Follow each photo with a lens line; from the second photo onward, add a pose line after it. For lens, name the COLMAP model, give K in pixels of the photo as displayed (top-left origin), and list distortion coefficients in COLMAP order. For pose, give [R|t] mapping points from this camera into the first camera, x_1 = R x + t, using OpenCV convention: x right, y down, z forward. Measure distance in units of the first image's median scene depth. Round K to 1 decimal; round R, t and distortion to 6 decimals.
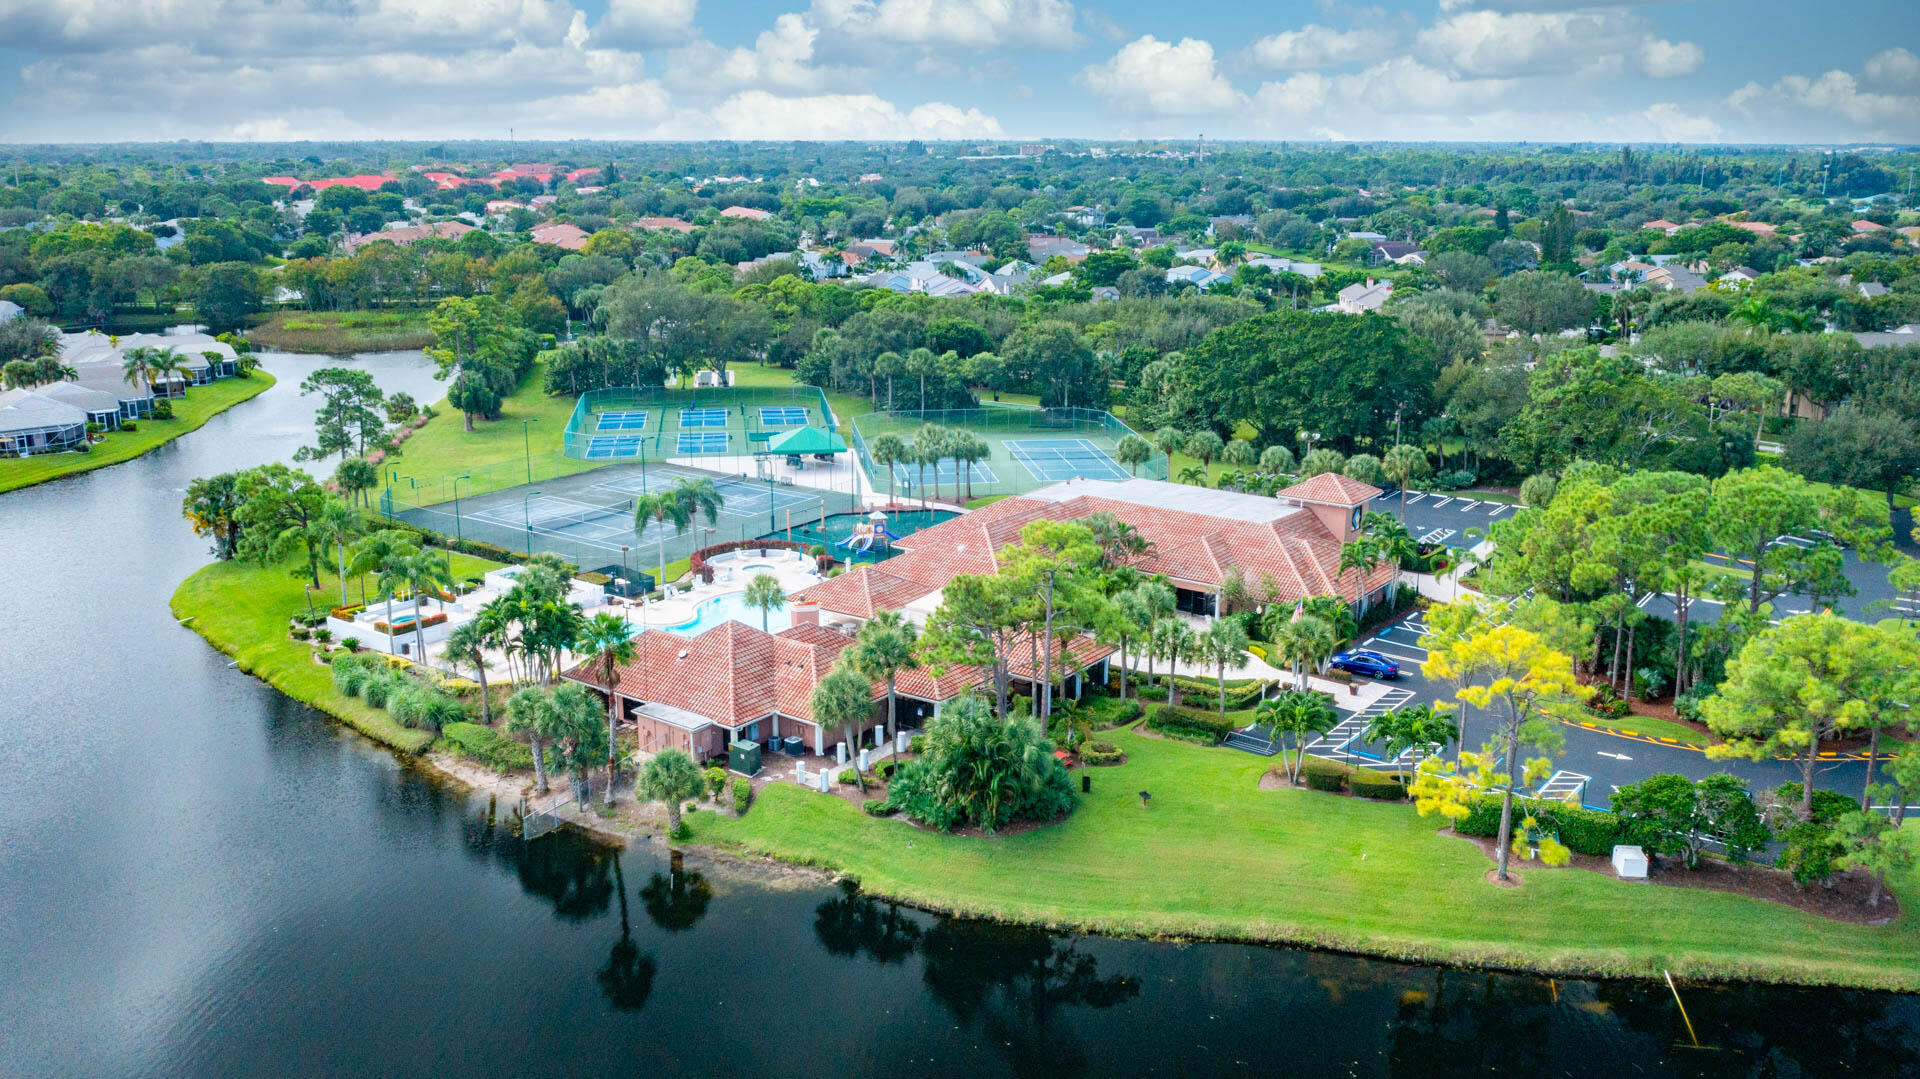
lens RADIAL K [[1597.5, 0, 960.0], [0, 1597.5, 539.5], [0, 0, 1]] dist [-0.015384, 0.002434]
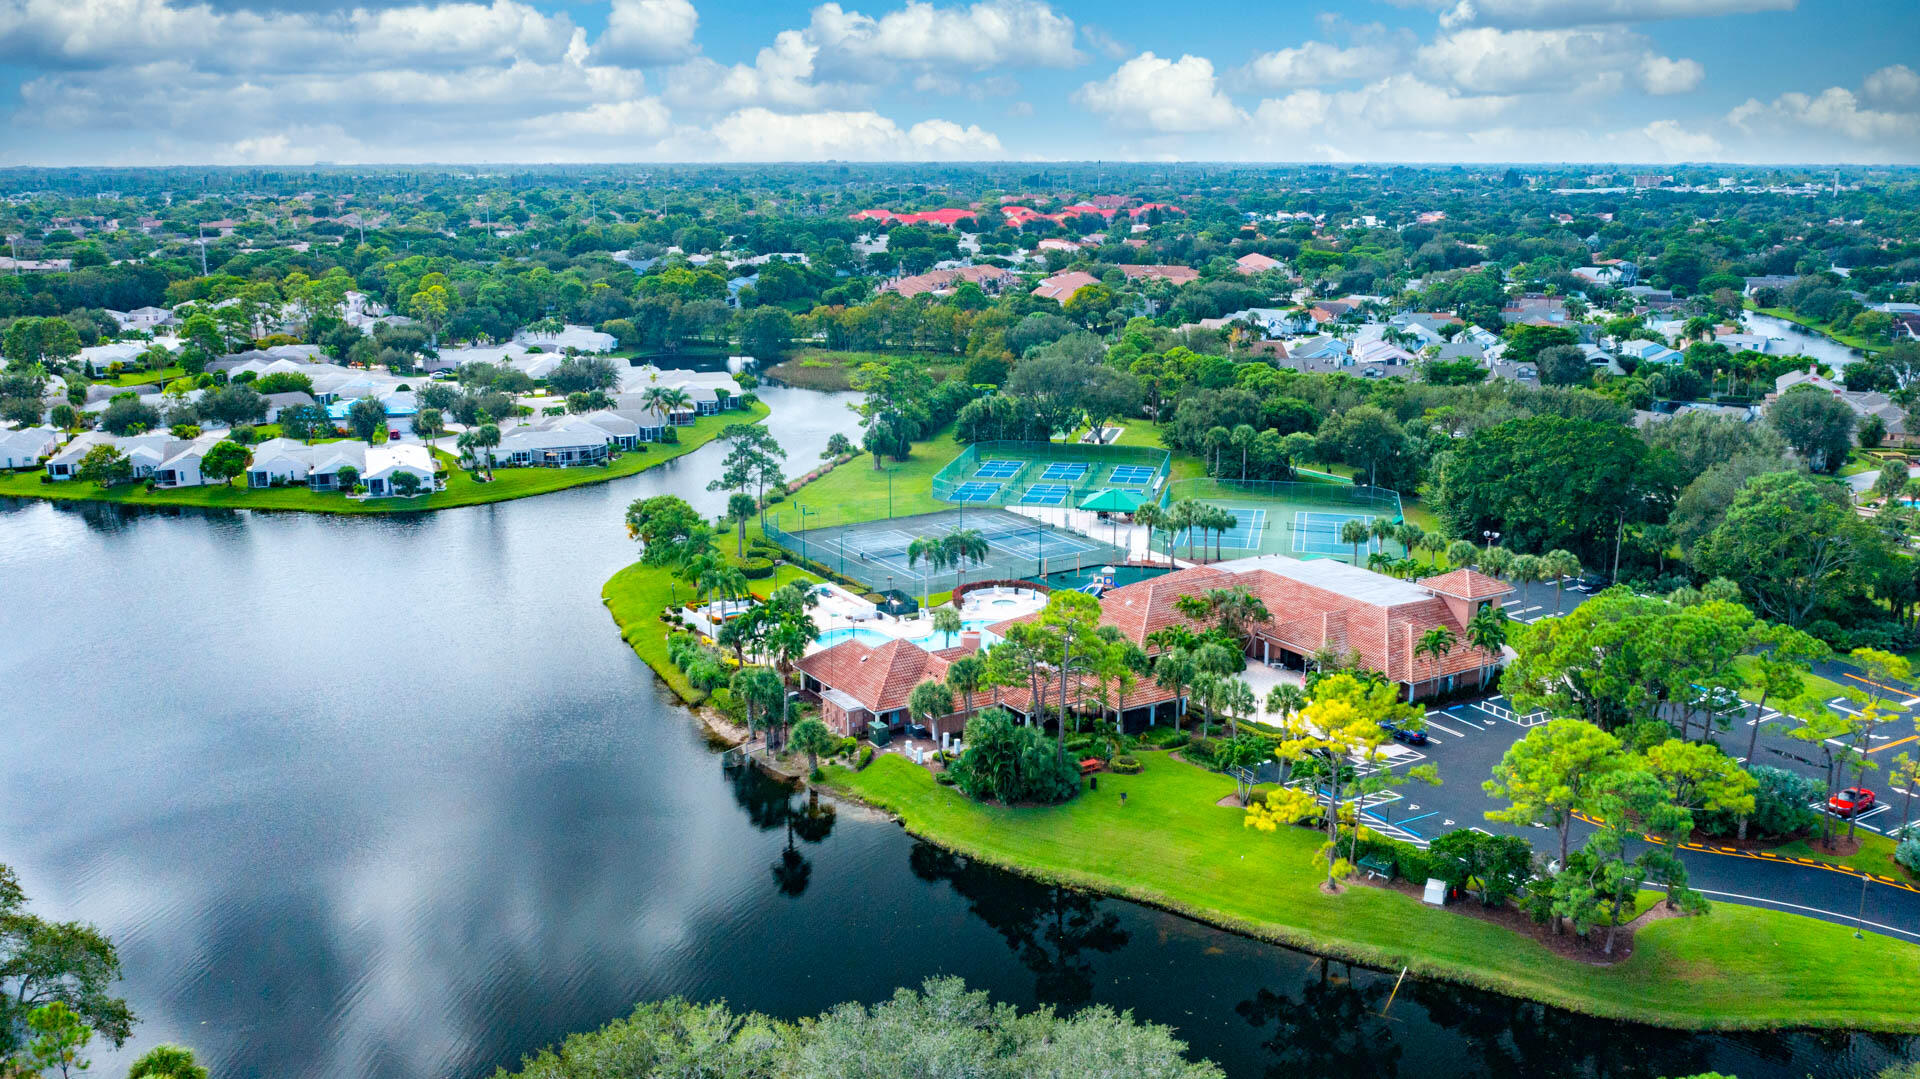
lens RADIAL K [[1644.4, 0, 960.0], [0, 1644.4, 539.5], [0, 0, 1]] dist [-0.003436, 0.002520]
pose [[0.929643, 0.084648, -0.358607, 0.258133], [-0.089503, 0.995982, 0.003072, -0.027896], [0.357426, 0.029241, 0.933484, -0.206268]]
